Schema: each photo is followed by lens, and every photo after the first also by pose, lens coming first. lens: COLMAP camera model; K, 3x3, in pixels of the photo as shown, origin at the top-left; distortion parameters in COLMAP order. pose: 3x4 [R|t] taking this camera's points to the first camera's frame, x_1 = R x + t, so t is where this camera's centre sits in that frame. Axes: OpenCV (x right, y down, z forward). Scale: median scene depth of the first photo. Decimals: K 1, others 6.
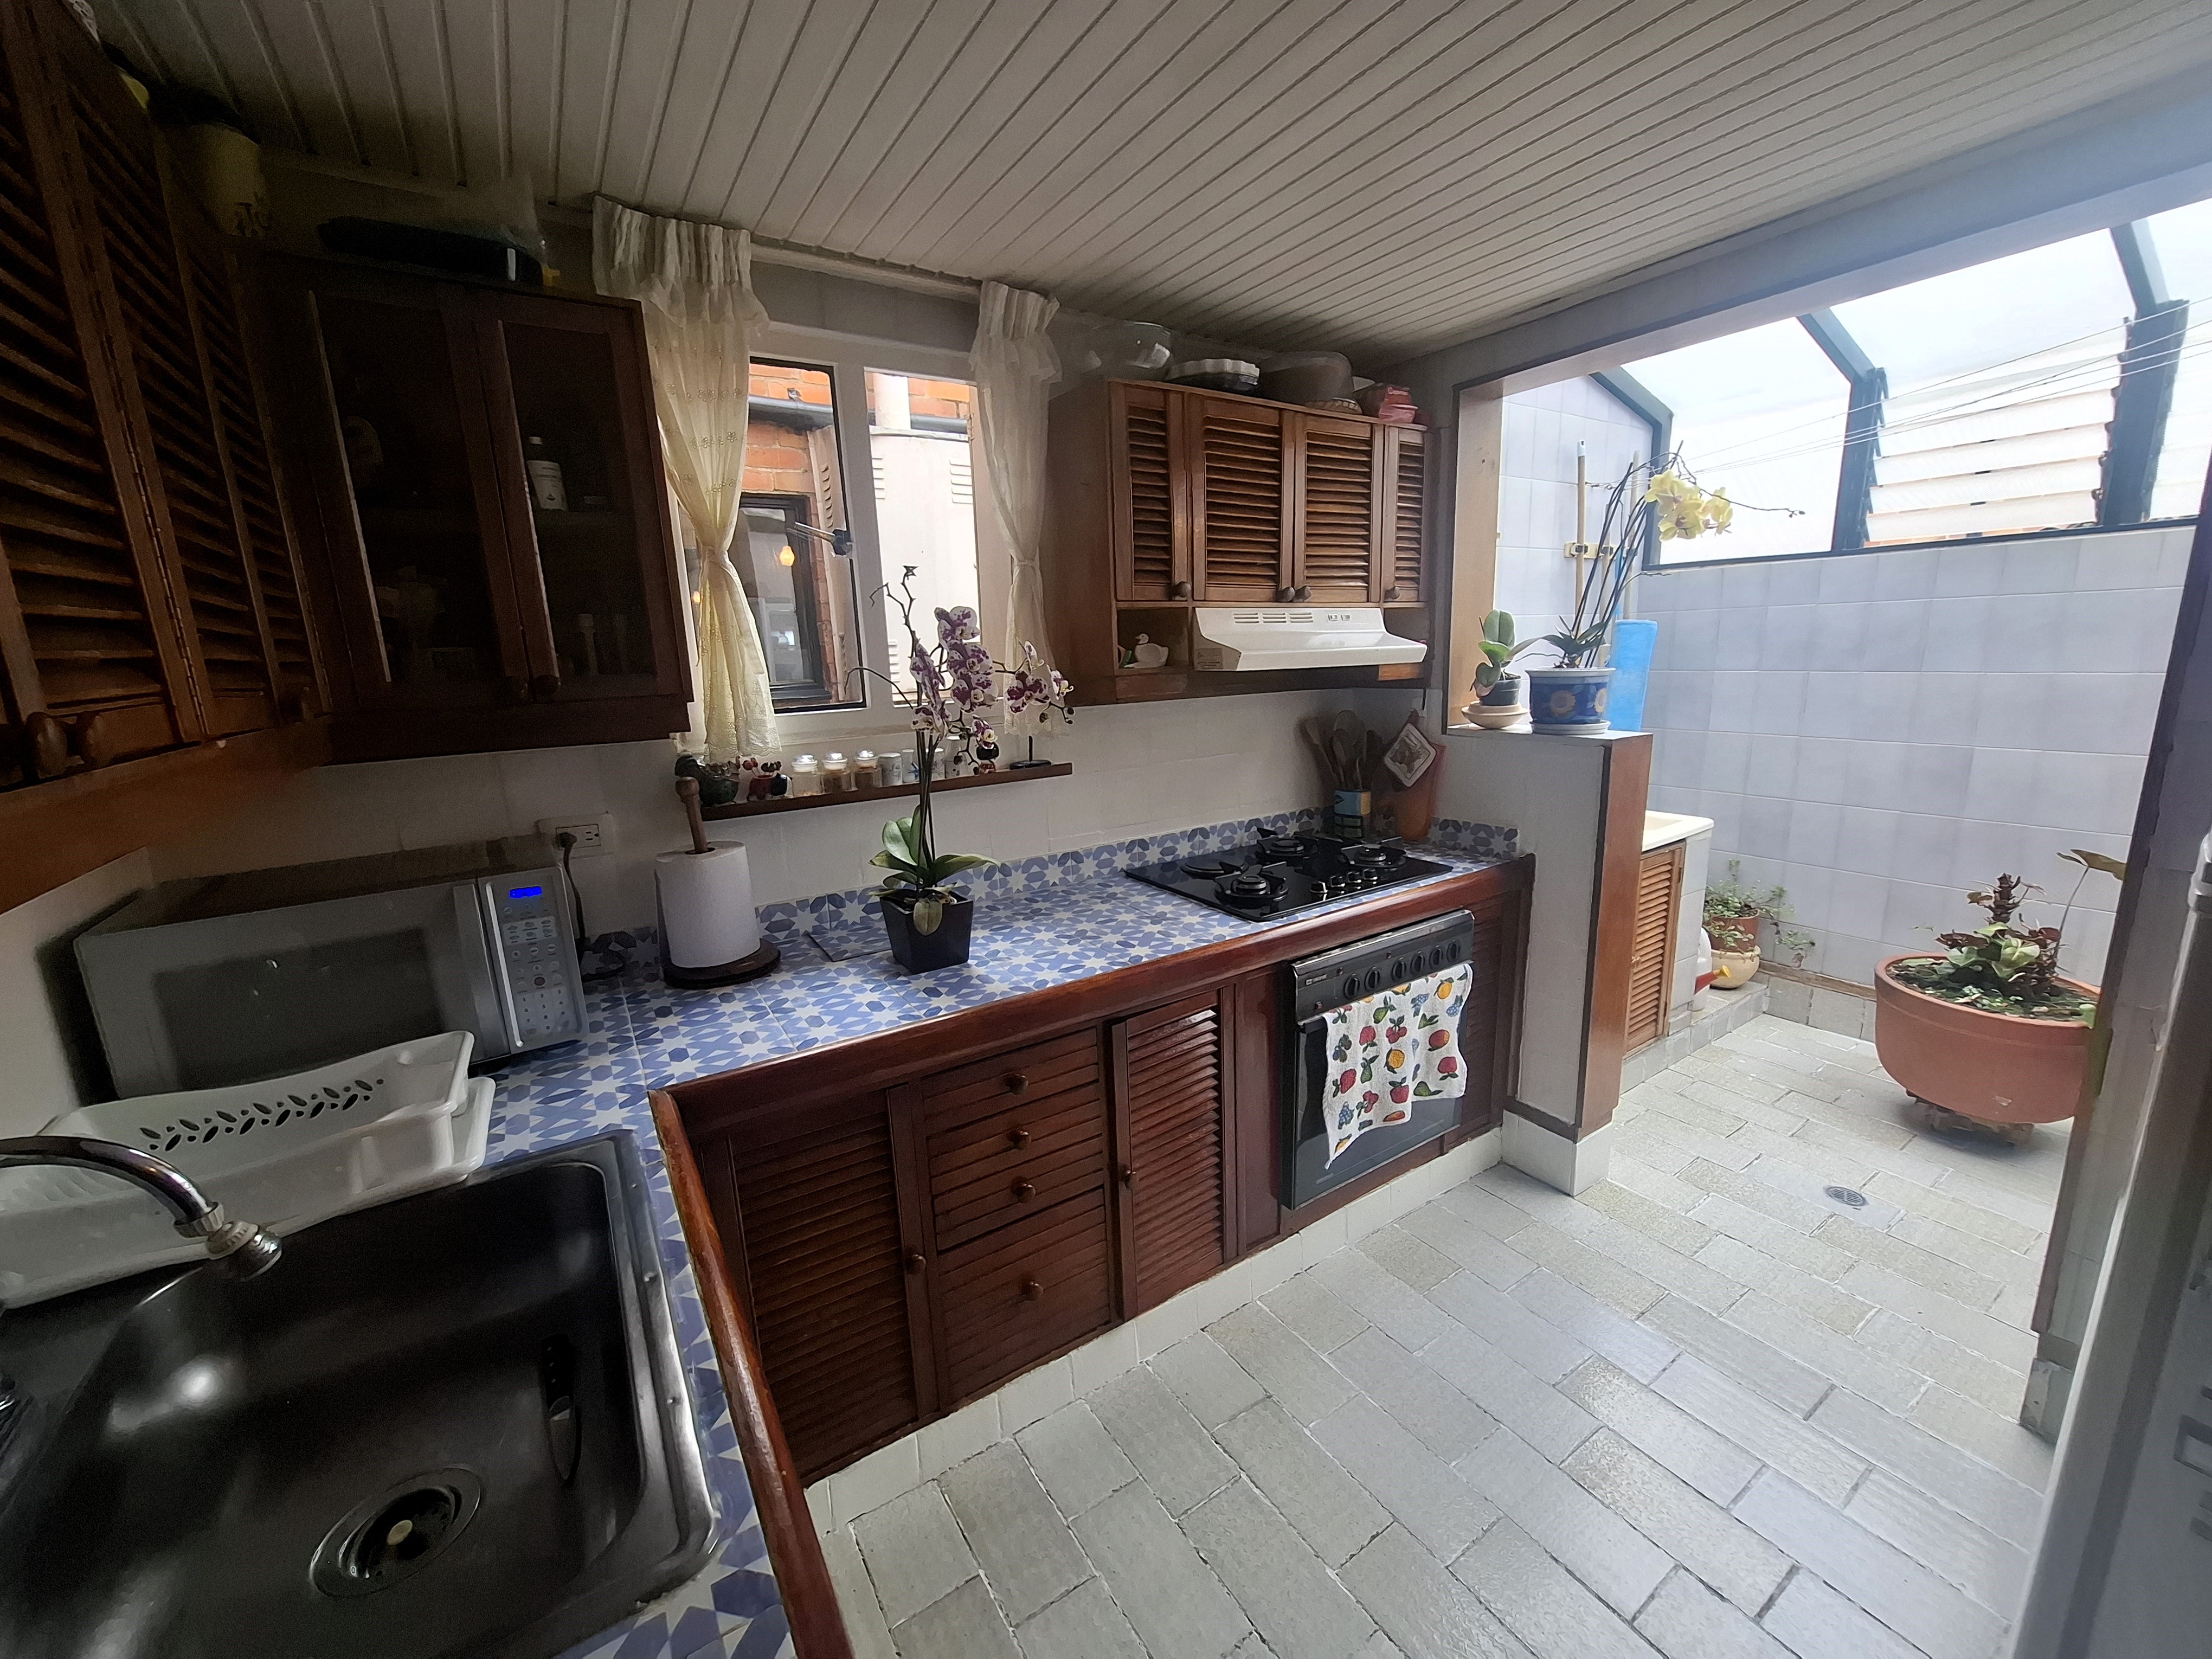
lens RADIAL K [[876.7, 0, 1119.4], [0, 876.7, 831.6], [0, 0, 1]] dist [-0.008104, 0.001540]
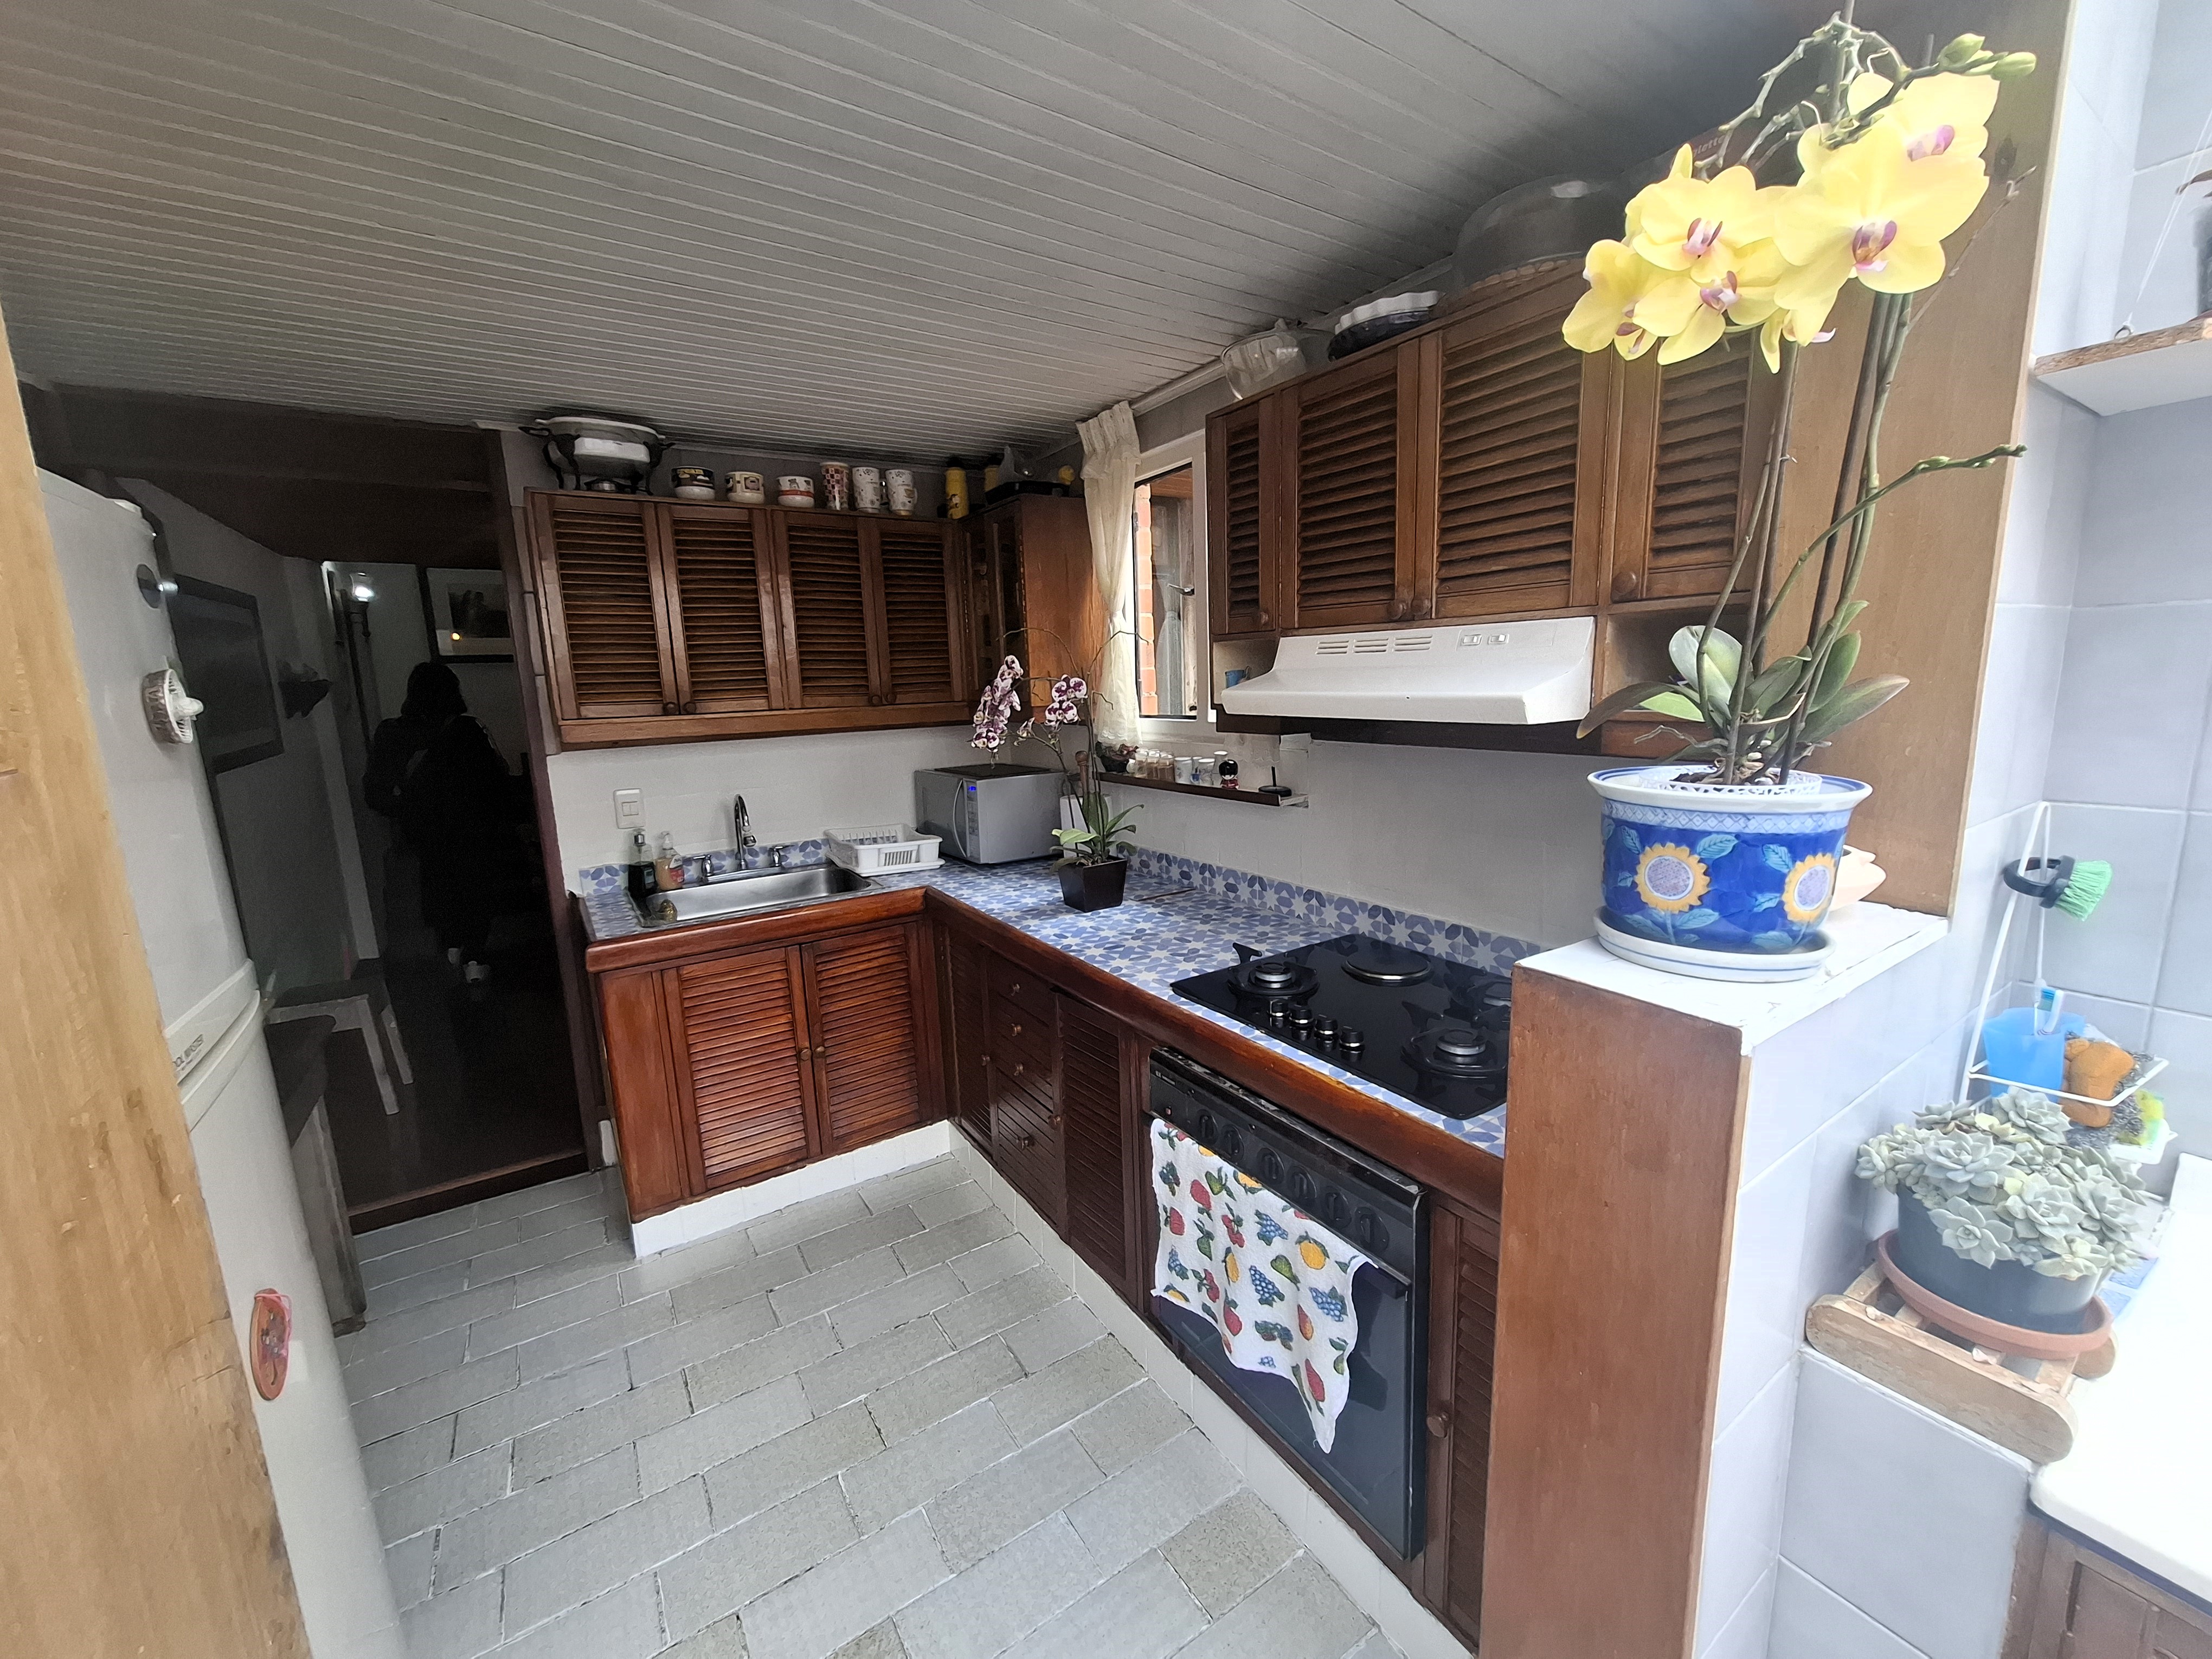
lens RADIAL K [[876.7, 0, 1117.4], [0, 876.7, 827.4], [0, 0, 1]] dist [-0.008104, 0.001540]
pose [[0.002073, 0.201592, -0.979467, 0.996588], [-0.172980, 0.964777, 0.198202, -0.225212], [0.984923, 0.169017, 0.036871, 0.864521]]
